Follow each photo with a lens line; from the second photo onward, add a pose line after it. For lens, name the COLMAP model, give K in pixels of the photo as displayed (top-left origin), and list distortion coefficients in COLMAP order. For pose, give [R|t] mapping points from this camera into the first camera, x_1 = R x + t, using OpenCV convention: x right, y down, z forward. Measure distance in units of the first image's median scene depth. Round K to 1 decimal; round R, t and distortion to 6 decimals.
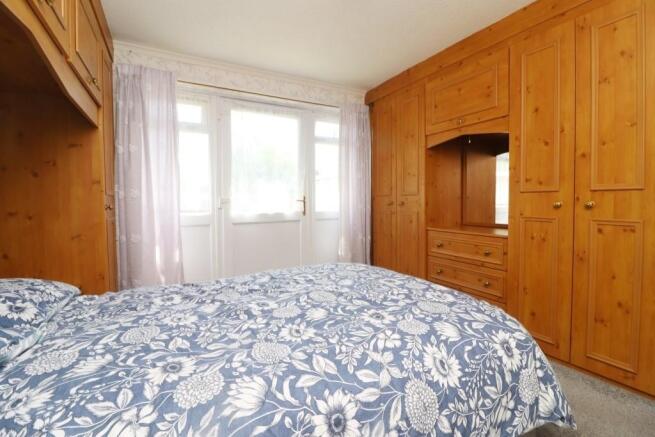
lens RADIAL K [[301.9, 0, 333.2], [0, 301.9, 209.0], [0, 0, 1]] dist [0.001380, 0.000078]
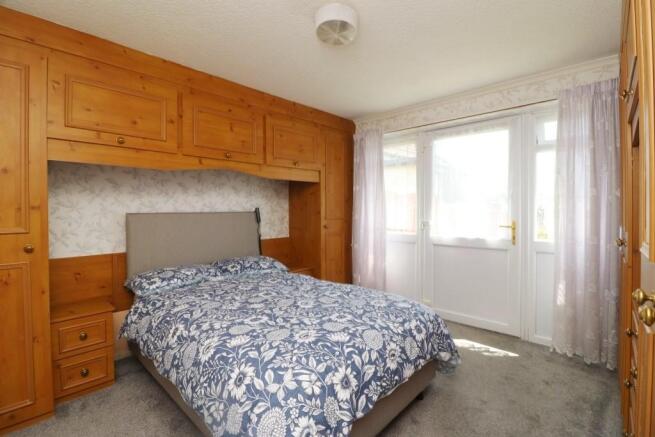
lens RADIAL K [[301.9, 0, 333.2], [0, 301.9, 209.0], [0, 0, 1]] dist [0.001380, 0.000078]
pose [[0.309395, 0.008744, -0.950894, 0.606364], [-0.026050, 0.999660, 0.000716, -0.071871], [0.950577, 0.024549, 0.309517, 0.322724]]
